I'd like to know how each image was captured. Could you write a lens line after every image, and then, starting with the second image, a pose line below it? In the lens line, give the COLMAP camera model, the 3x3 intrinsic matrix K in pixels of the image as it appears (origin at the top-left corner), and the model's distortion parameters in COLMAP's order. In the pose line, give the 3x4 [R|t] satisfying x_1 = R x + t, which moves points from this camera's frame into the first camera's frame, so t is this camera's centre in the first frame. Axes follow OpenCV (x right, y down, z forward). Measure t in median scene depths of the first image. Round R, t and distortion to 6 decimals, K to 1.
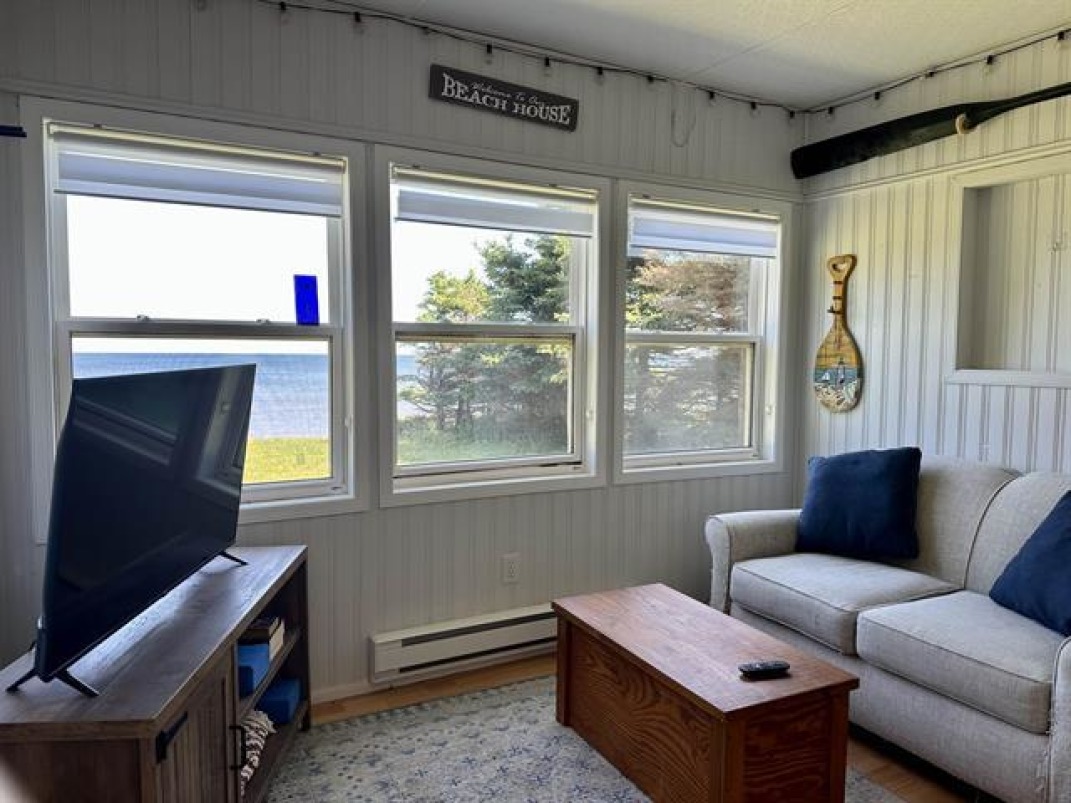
lens RADIAL K [[739.8, 0, 540.9], [0, 739.8, 397.5], [0, 0, 1]] dist [0.037443, -0.045805]
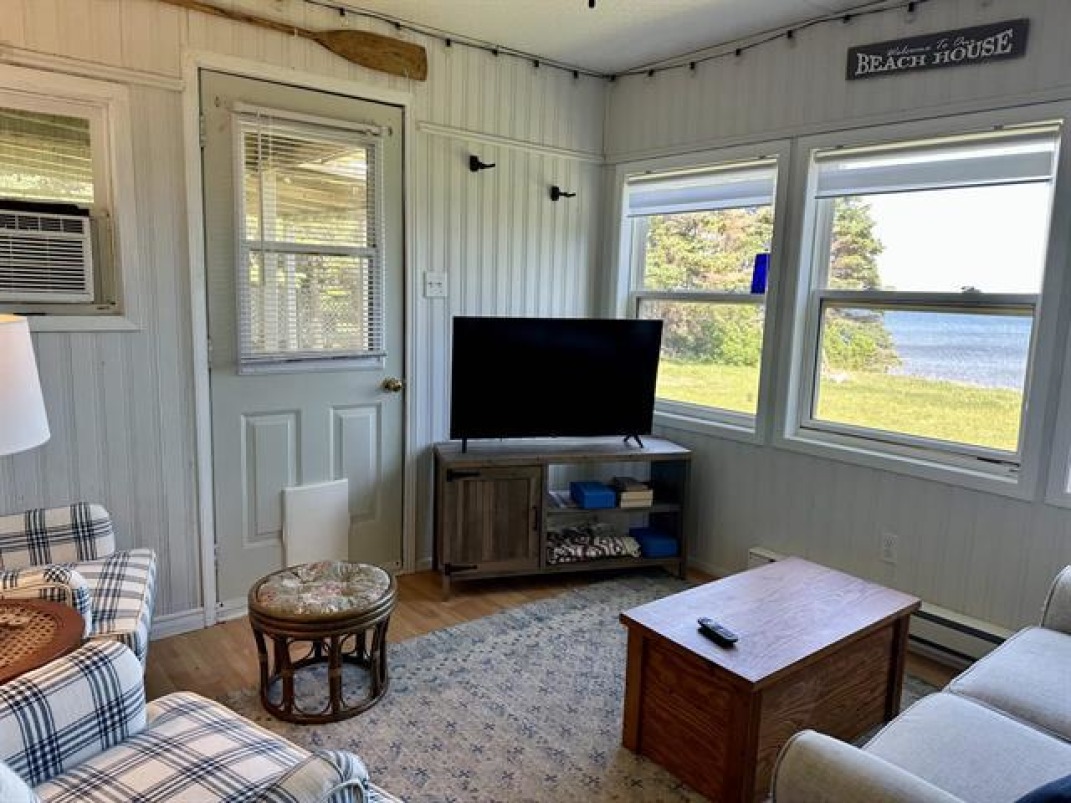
lens RADIAL K [[739.8, 0, 540.9], [0, 739.8, 397.5], [0, 0, 1]] dist [0.037443, -0.045805]
pose [[0.202337, 0.142366, -0.968913, 0.853910], [-0.102948, 0.986987, 0.123523, -0.039212], [0.973890, 0.074755, 0.214361, 0.369123]]
